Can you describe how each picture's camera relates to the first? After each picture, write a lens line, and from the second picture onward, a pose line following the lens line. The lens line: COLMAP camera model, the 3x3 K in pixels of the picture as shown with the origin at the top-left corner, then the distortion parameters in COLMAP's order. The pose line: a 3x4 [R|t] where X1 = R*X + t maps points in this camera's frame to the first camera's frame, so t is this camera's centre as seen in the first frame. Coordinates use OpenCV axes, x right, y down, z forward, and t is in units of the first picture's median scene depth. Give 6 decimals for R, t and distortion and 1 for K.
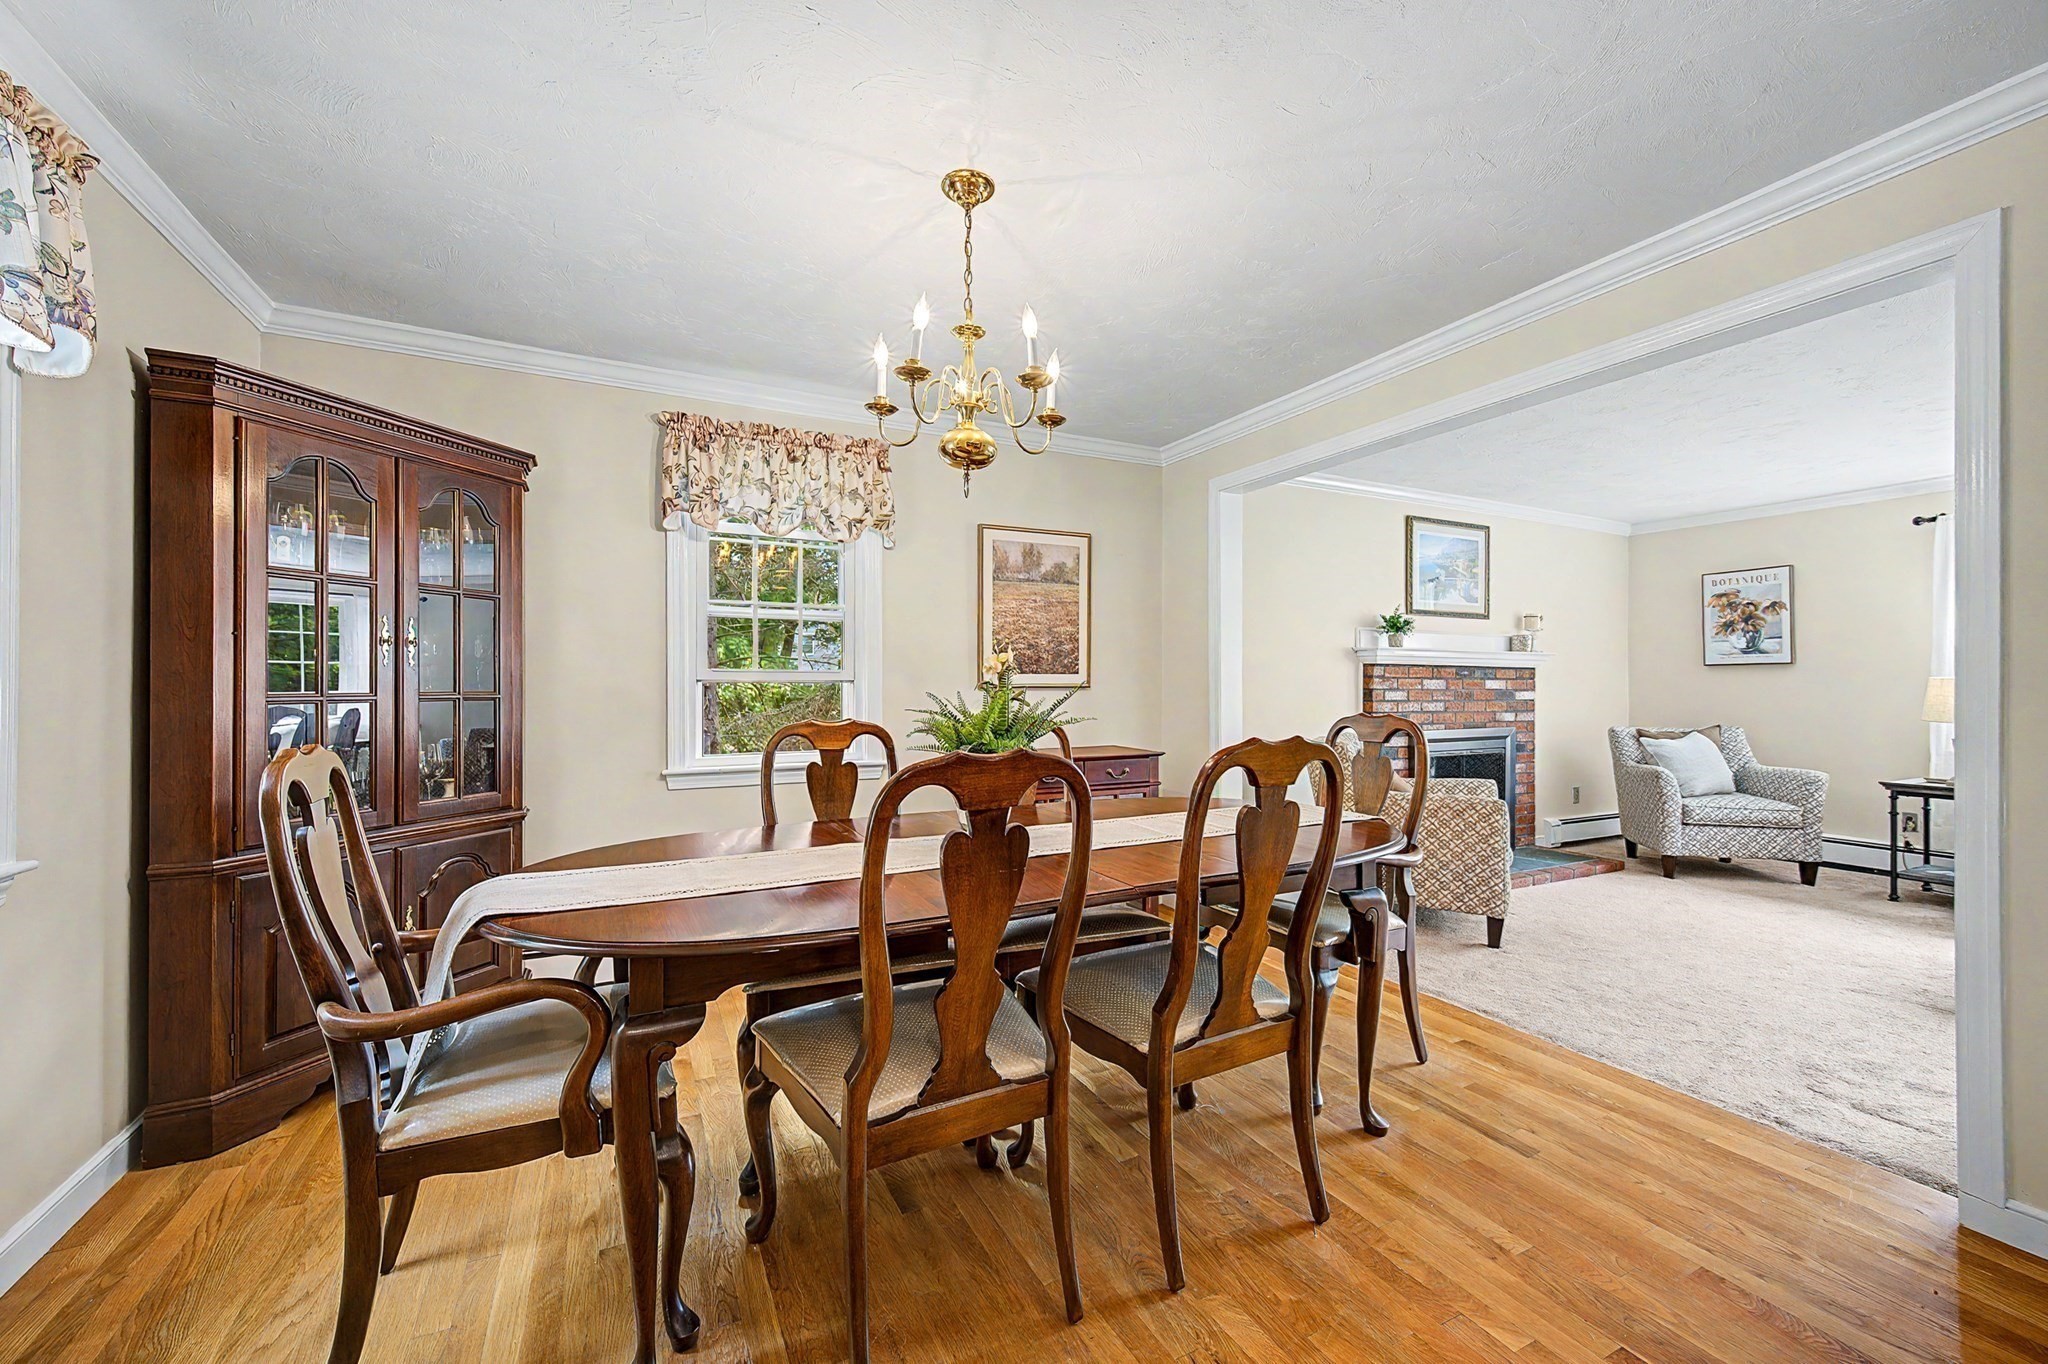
lens RADIAL K [[809.1, 0, 1043.8], [0, 809.1, 694.8], [0, 0, 1]] dist [0.004956, -0.001284]
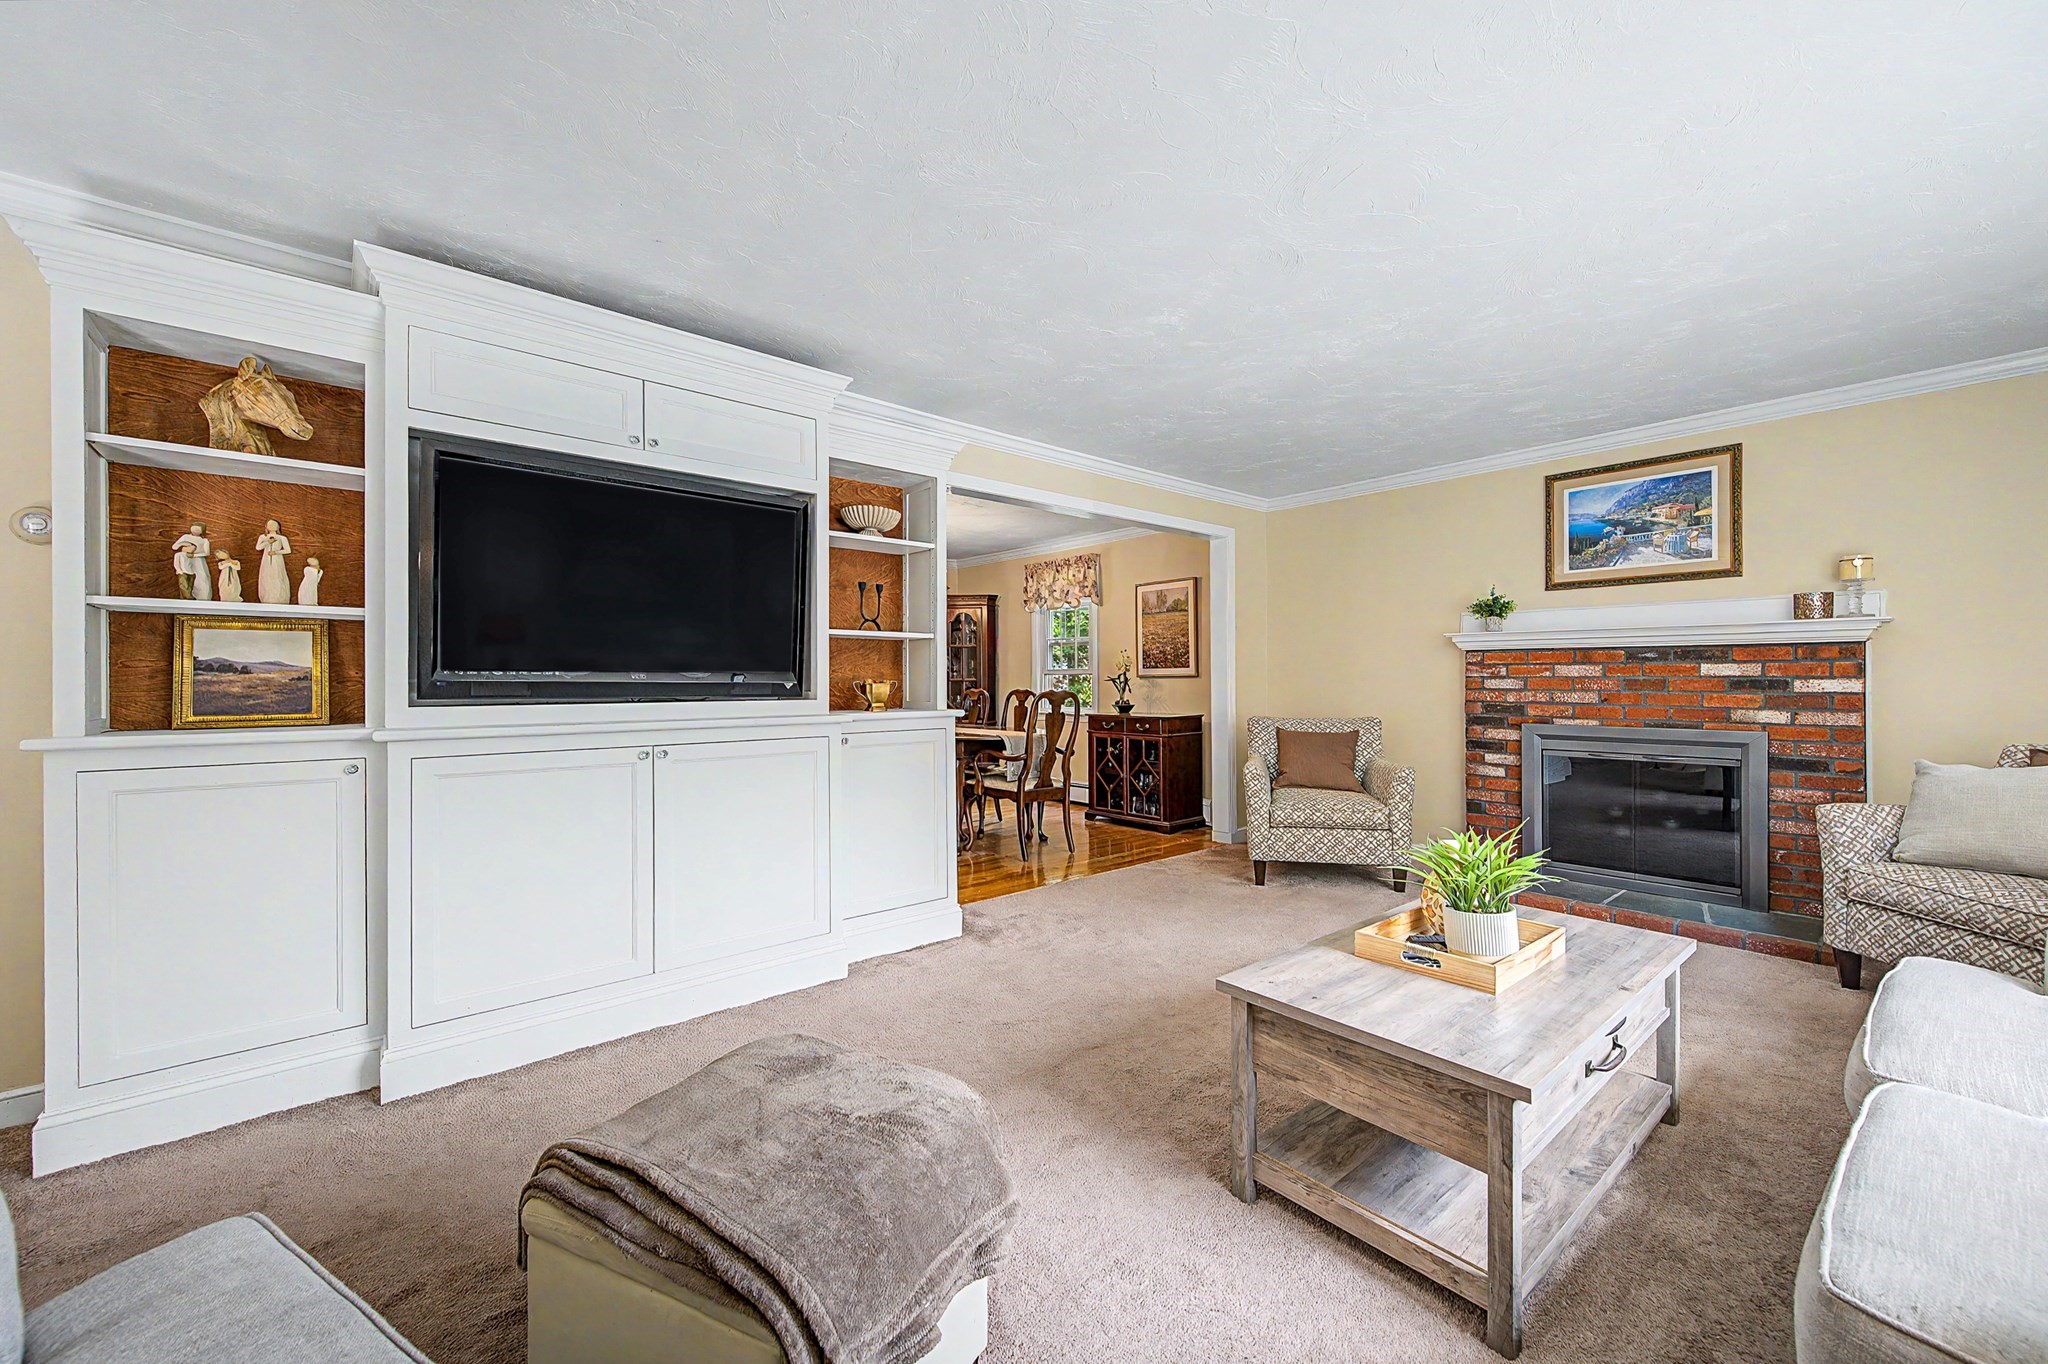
lens RADIAL K [[809.1, 0, 1042.6], [0, 809.1, 670.0], [0, 0, 1]] dist [0.004956, -0.001284]
pose [[0.258658, -0.010951, -0.965907, 1.507952], [-0.004401, 0.999912, -0.012515, -0.000832], [0.965959, 0.007488, 0.258587, 0.334727]]
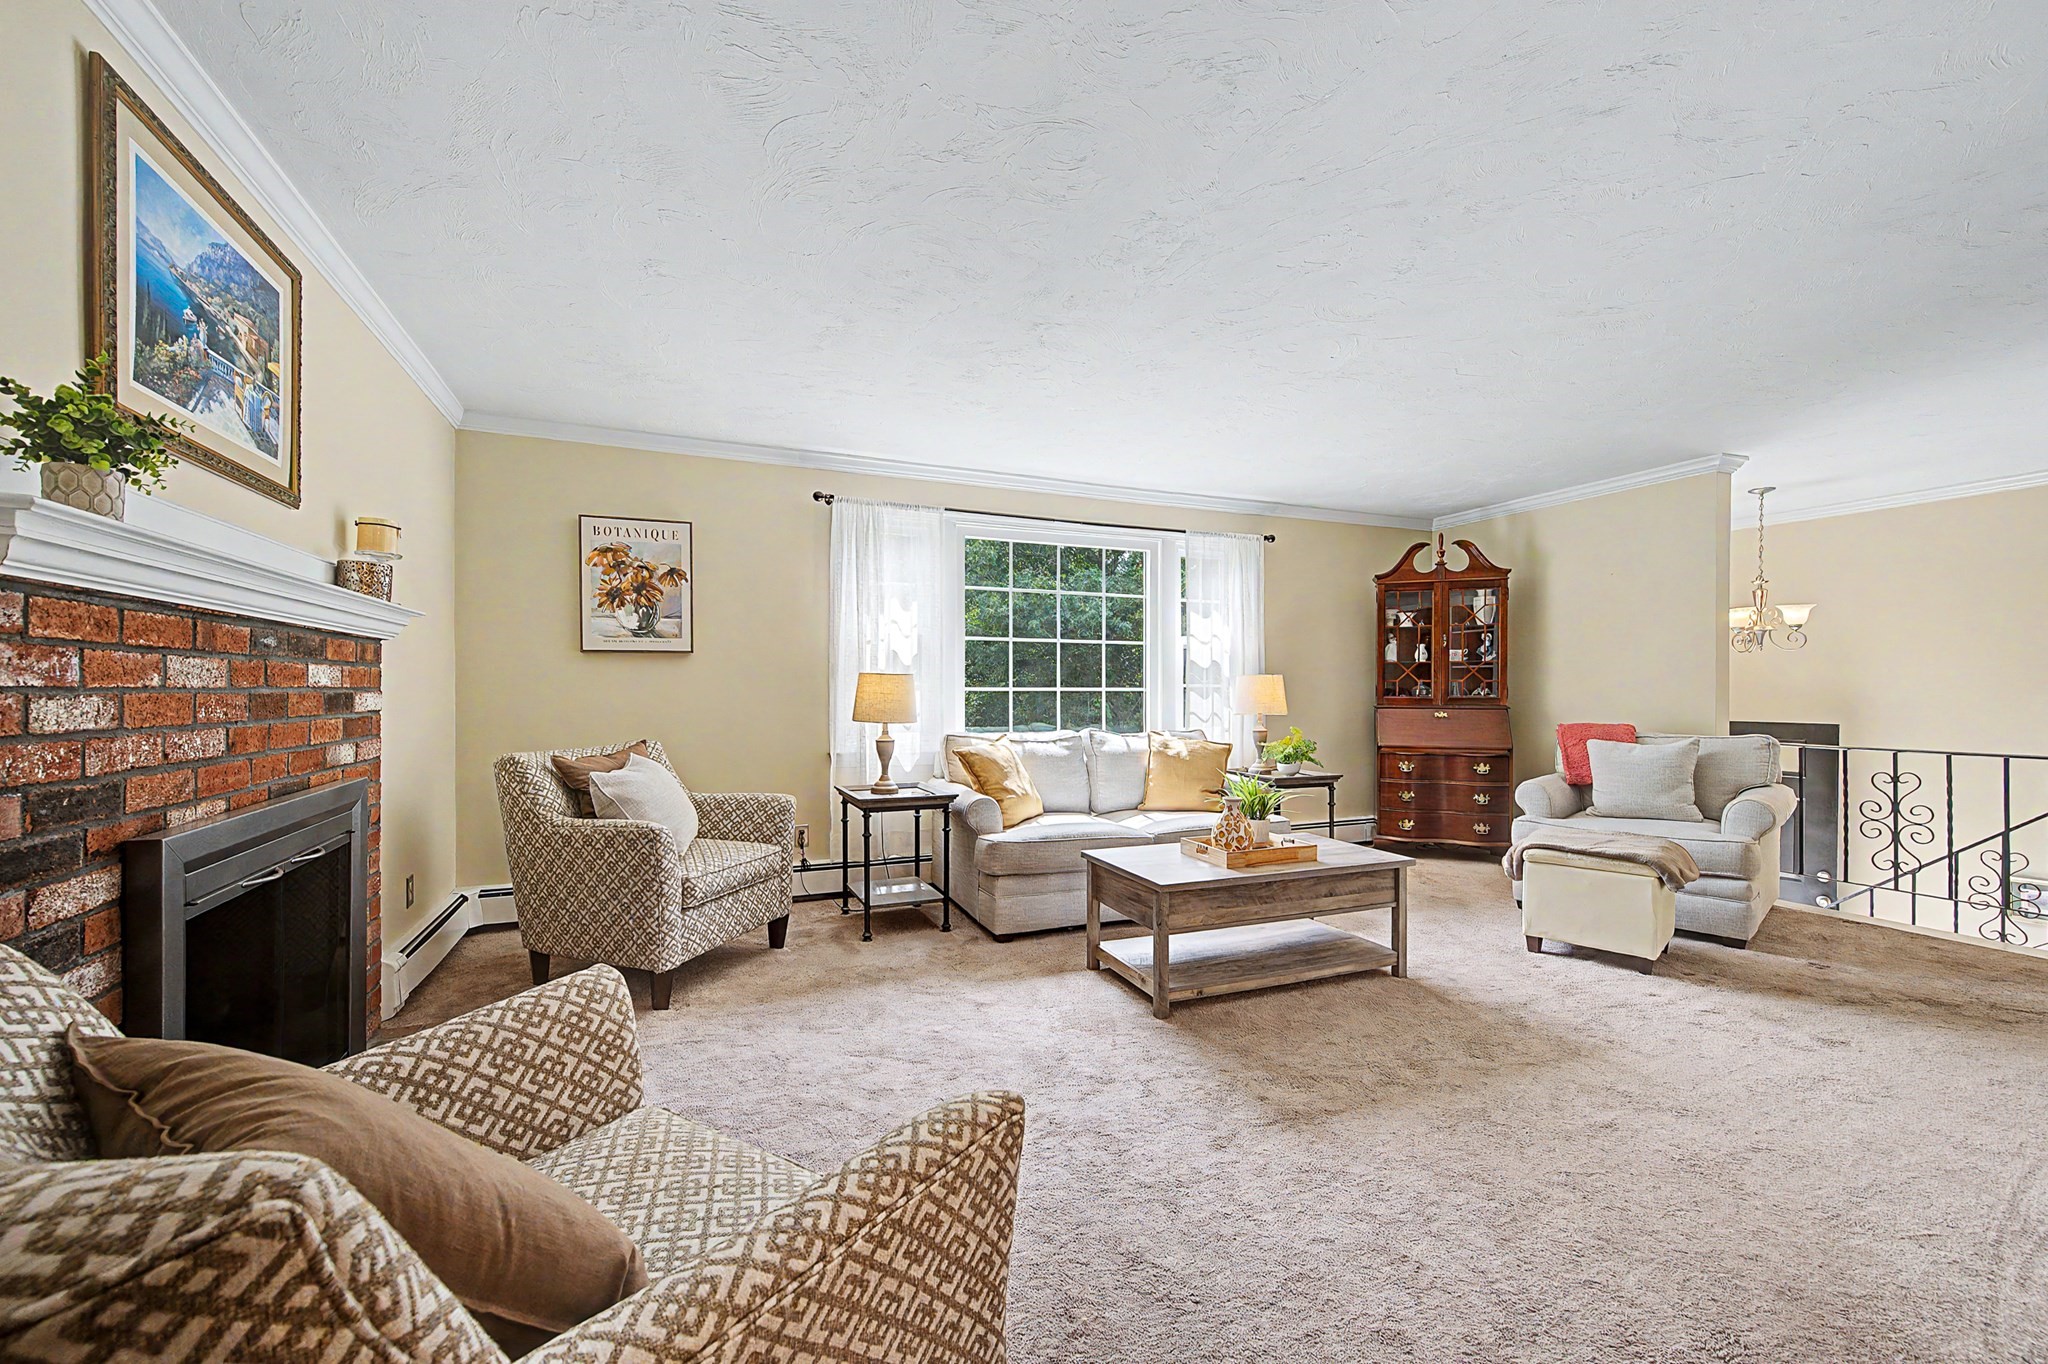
lens RADIAL K [[809.1, 0, 1016.4], [0, 809.1, 690.9], [0, 0, 1]] dist [0.004956, -0.001284]
pose [[0.087589, -0.005938, 0.996139, 0.268791], [0.005605, 0.999969, 0.005468, -0.007174], [-0.996141, 0.005104, 0.087620, 0.877593]]
